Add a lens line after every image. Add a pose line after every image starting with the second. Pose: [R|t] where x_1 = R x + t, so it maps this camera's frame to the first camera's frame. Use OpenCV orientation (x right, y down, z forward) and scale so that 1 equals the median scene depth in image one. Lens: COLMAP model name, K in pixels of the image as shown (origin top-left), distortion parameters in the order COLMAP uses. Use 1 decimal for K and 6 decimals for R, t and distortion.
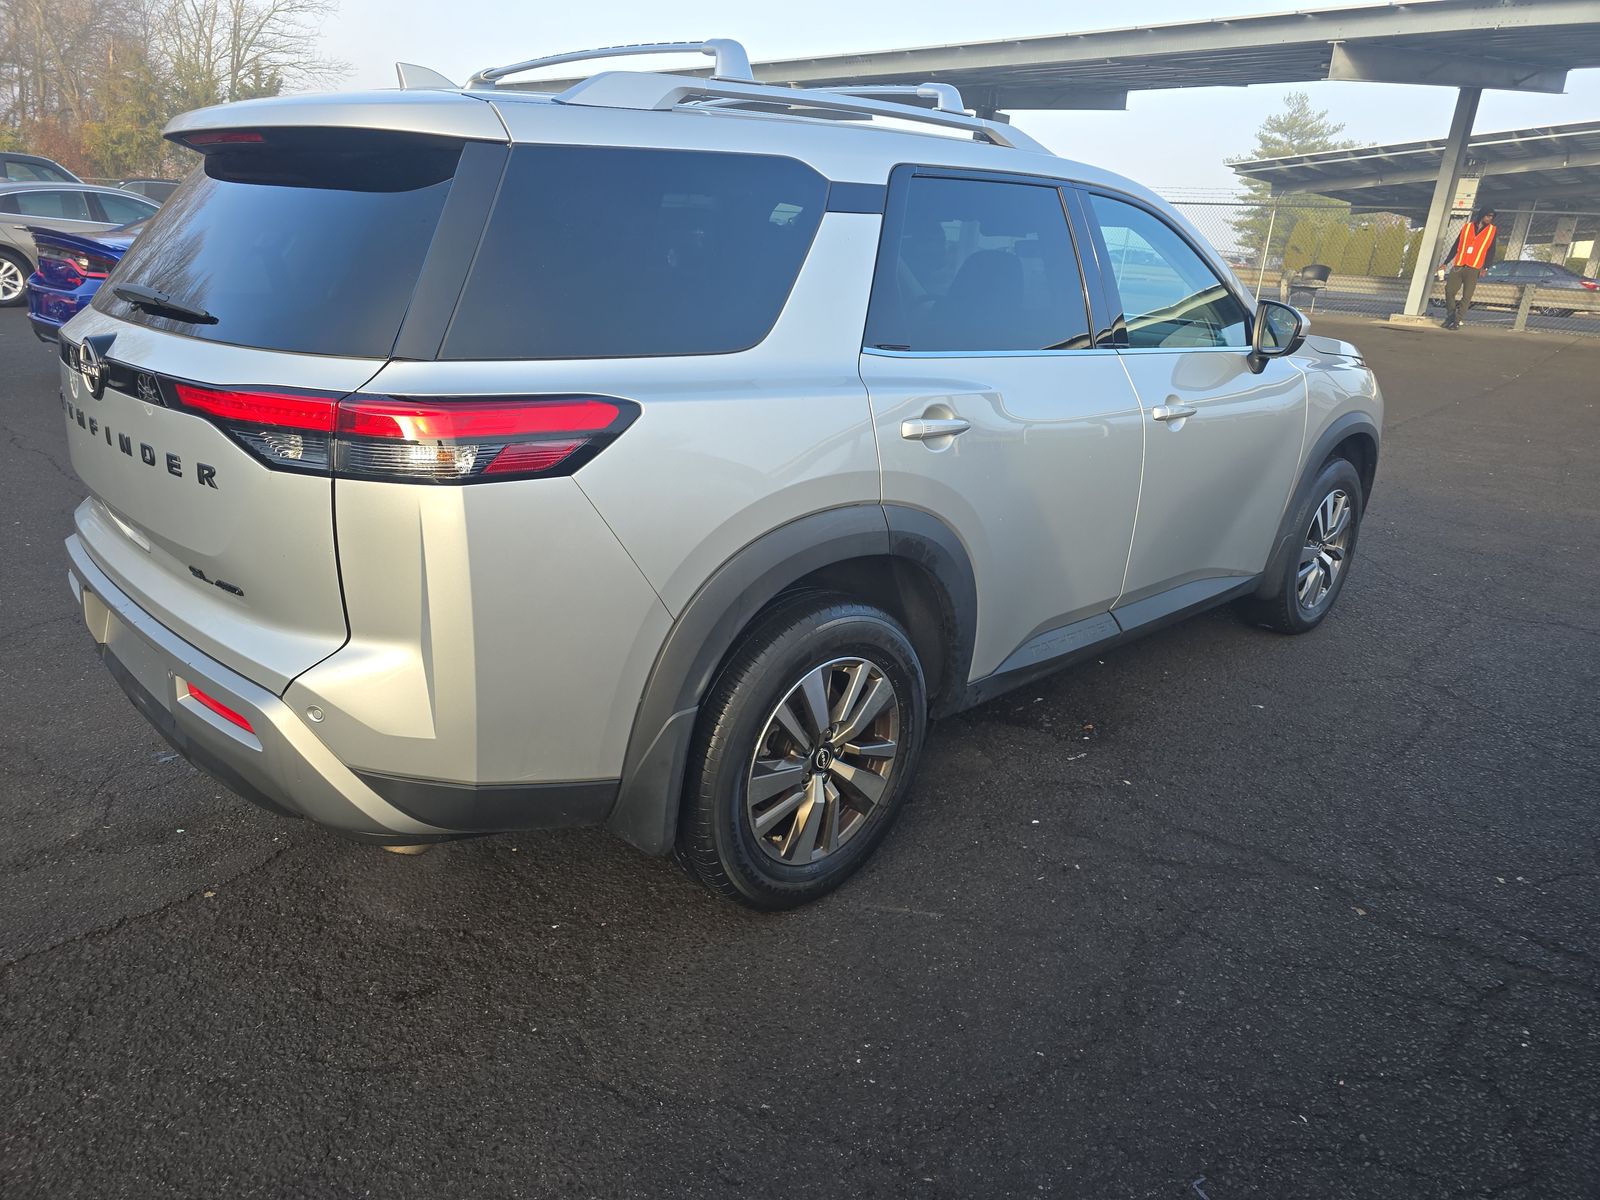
lens RADIAL K [[1079.5, 0, 793.9], [0, 1079.5, 589.6], [0, 0, 1]] dist [-0.019329, 0.000874]
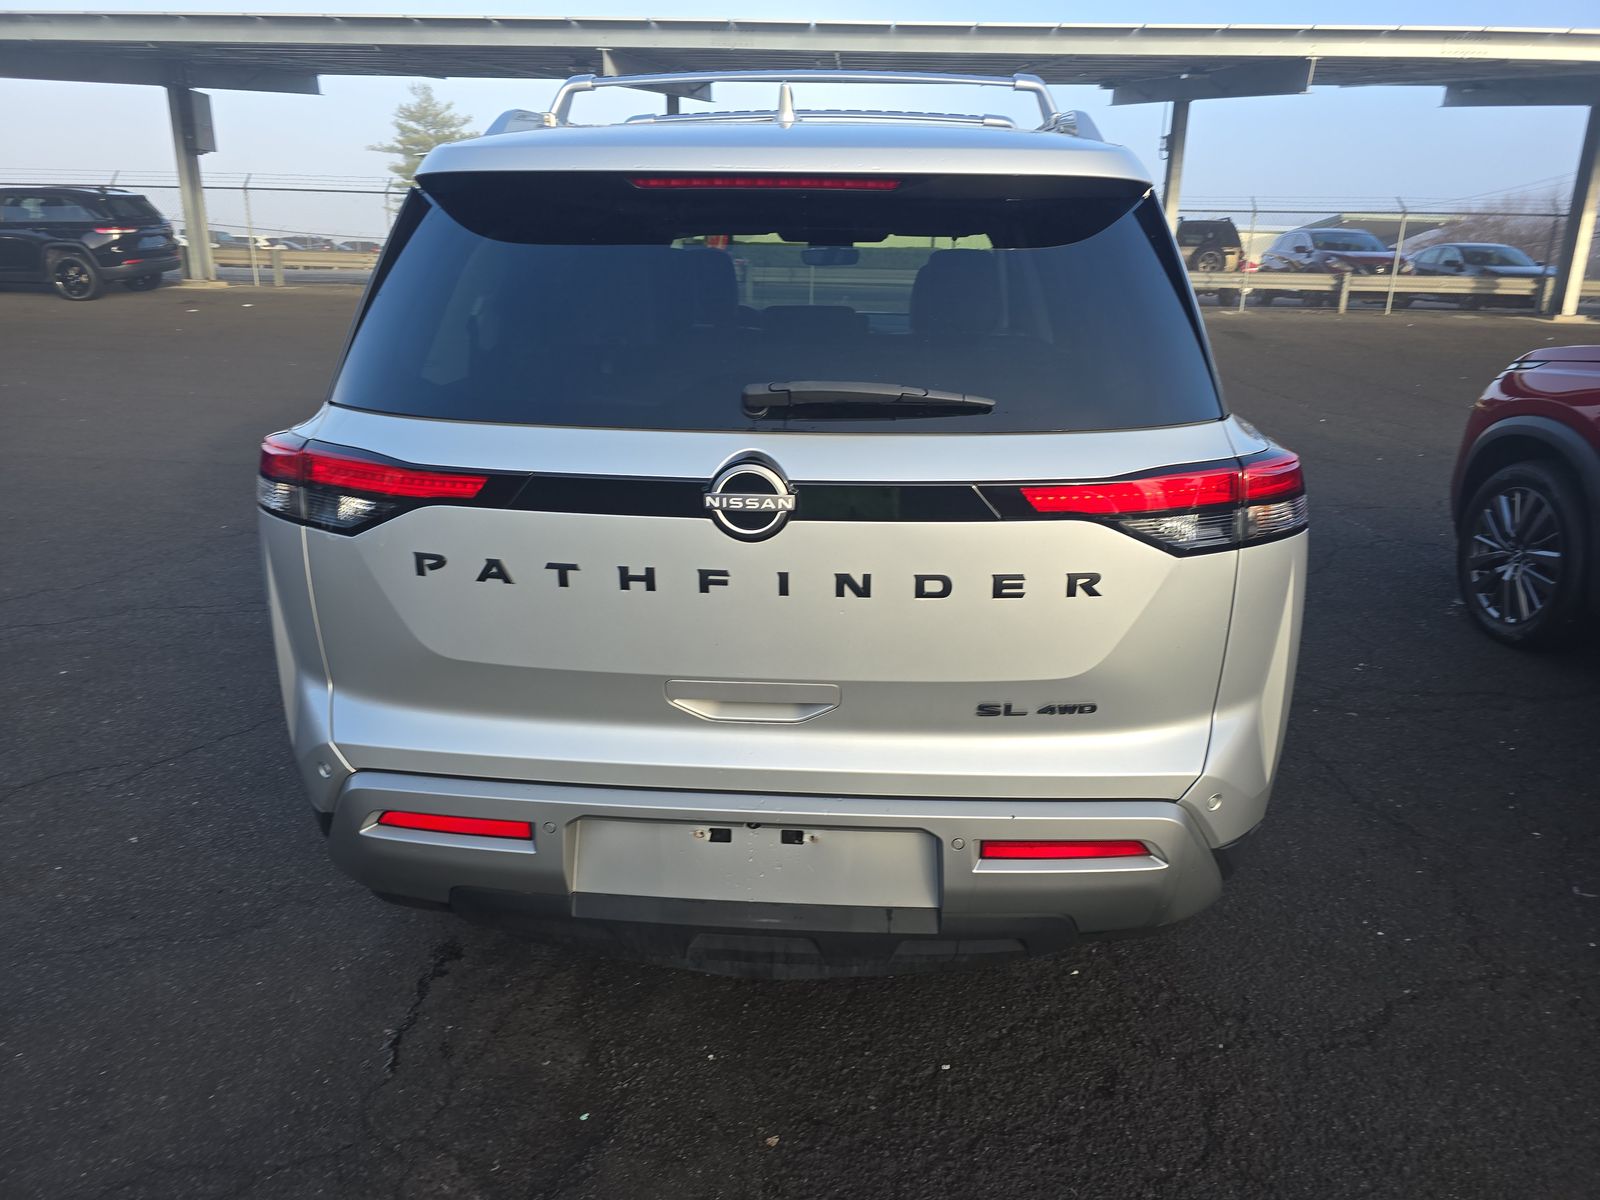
lens RADIAL K [[1079.5, 0, 792.9], [0, 1079.5, 609.7], [0, 0, 1]] dist [-0.019329, 0.000874]
pose [[0.727231, -0.240030, 0.643056, -0.108517], [0.221529, 0.968805, 0.111094, -0.019885], [-0.649661, 0.061665, 0.757719, 0.042387]]
